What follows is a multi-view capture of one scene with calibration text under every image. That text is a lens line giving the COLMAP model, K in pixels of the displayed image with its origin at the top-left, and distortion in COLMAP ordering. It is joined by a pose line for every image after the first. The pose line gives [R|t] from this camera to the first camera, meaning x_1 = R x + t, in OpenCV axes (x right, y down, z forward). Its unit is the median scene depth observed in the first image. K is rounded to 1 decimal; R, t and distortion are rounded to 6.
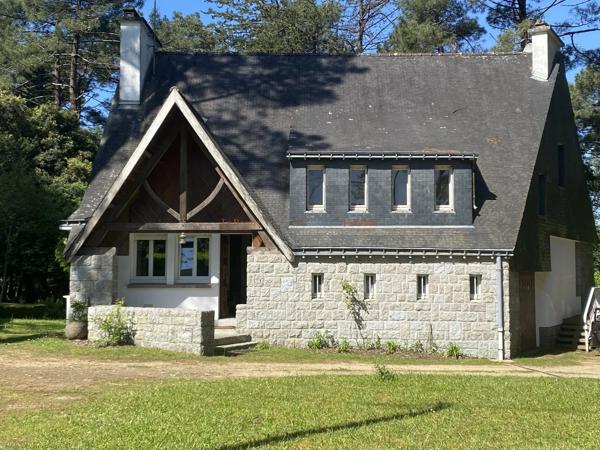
lens RADIAL K [[814.4, 0, 300.0], [0, 814.4, 225.0], [0, 0, 1]] dist [0.236526, 0.072420]
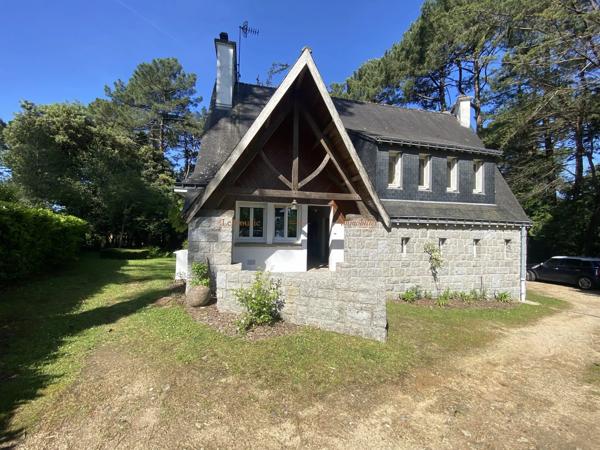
lens RADIAL K [[242.1, 0, 300.3], [0, 242.1, 230.3], [0, 0, 1]] dist [0.038381, -0.000092]
pose [[0.962405, 0.014778, 0.271215, -0.229690], [-0.029426, 0.998314, 0.050024, 0.034996], [-0.270018, -0.056124, 0.961218, 0.689197]]
